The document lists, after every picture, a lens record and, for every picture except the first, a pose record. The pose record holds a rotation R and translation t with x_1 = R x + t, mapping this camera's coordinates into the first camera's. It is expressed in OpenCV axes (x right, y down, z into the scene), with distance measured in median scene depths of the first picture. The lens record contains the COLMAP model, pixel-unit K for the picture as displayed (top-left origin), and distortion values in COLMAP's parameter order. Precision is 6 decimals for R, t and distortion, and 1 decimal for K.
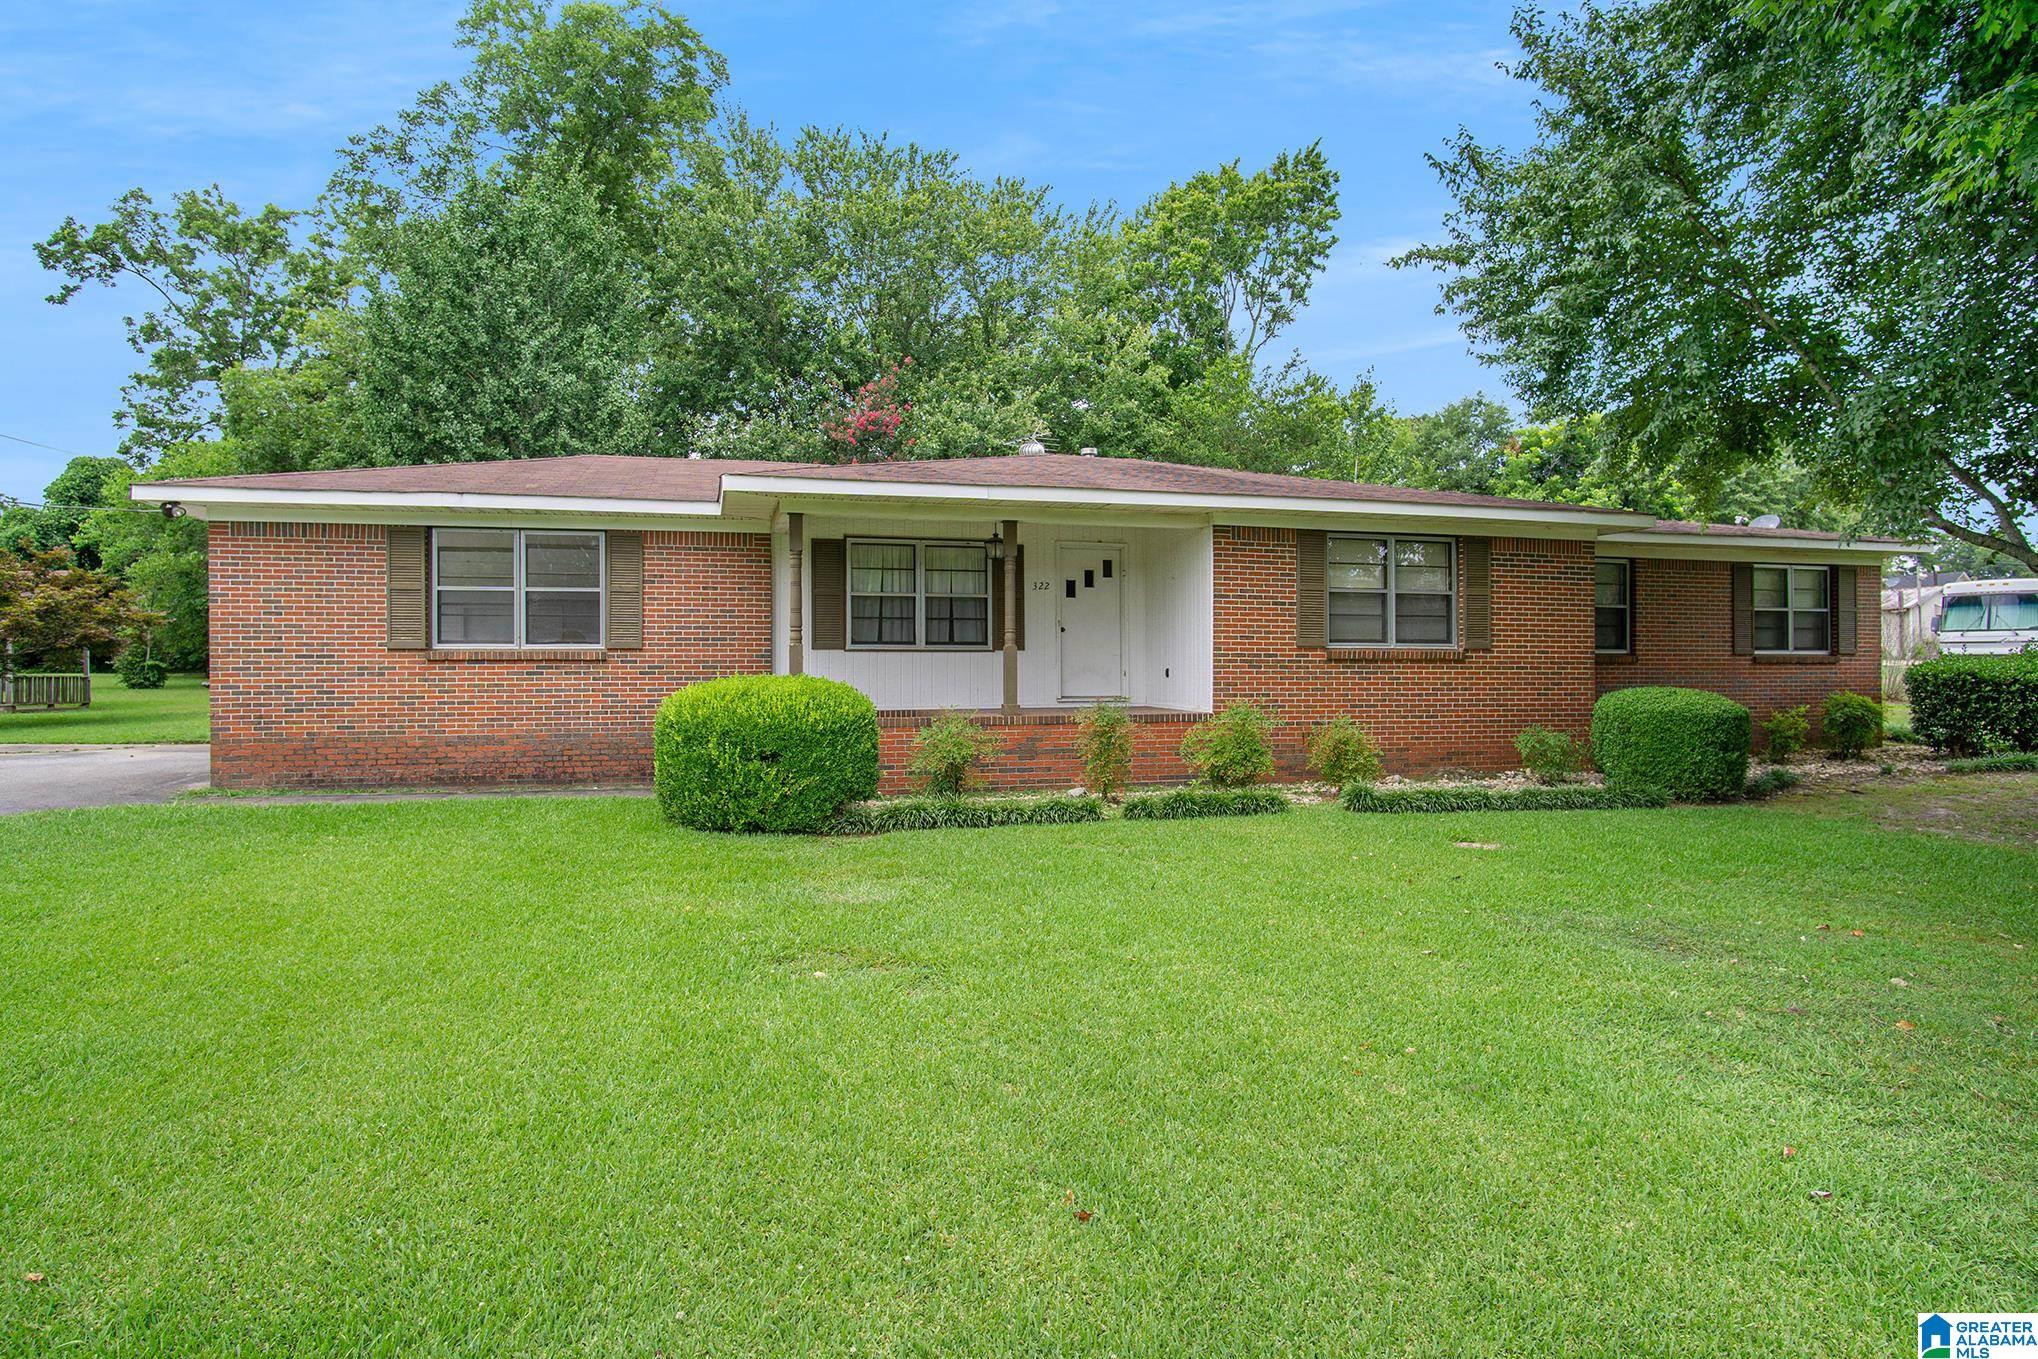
lens RADIAL K [[1113.7, 0, 1017.0], [0, 1113.7, 672.0], [0, 0, 1]] dist [-0.045245, -0.000654]
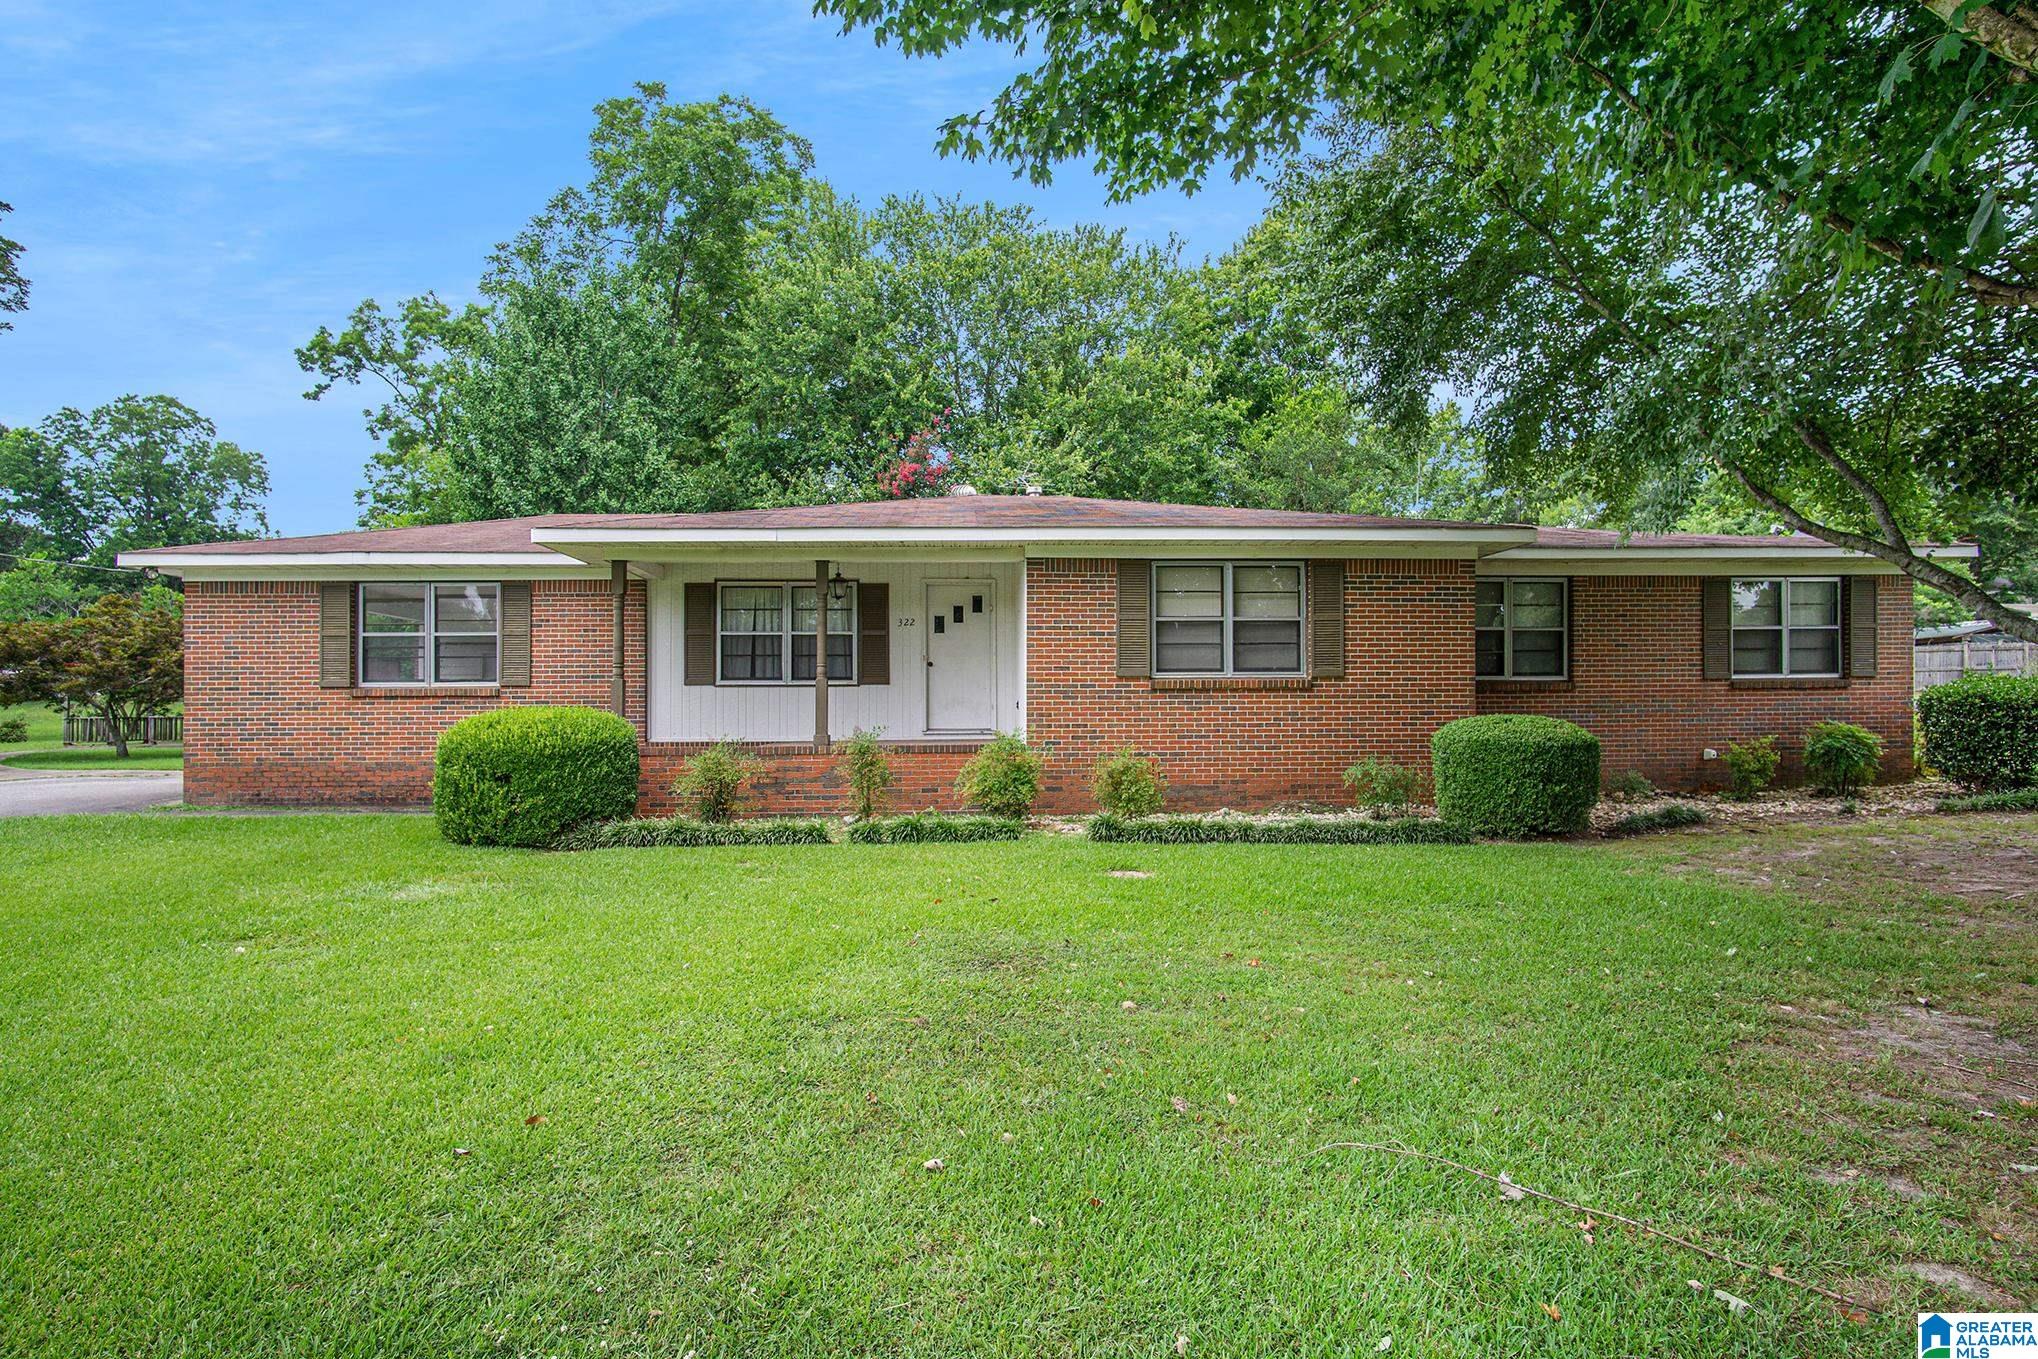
lens RADIAL K [[1113.7, 0, 1019.6], [0, 1113.7, 658.4], [0, 0, 1]] dist [-0.045245, -0.000654]
pose [[0.979040, -0.016372, -0.203007, 0.340199], [0.006186, 0.998694, -0.050707, 0.010313], [0.203573, 0.048389, 0.977863, 0.008774]]
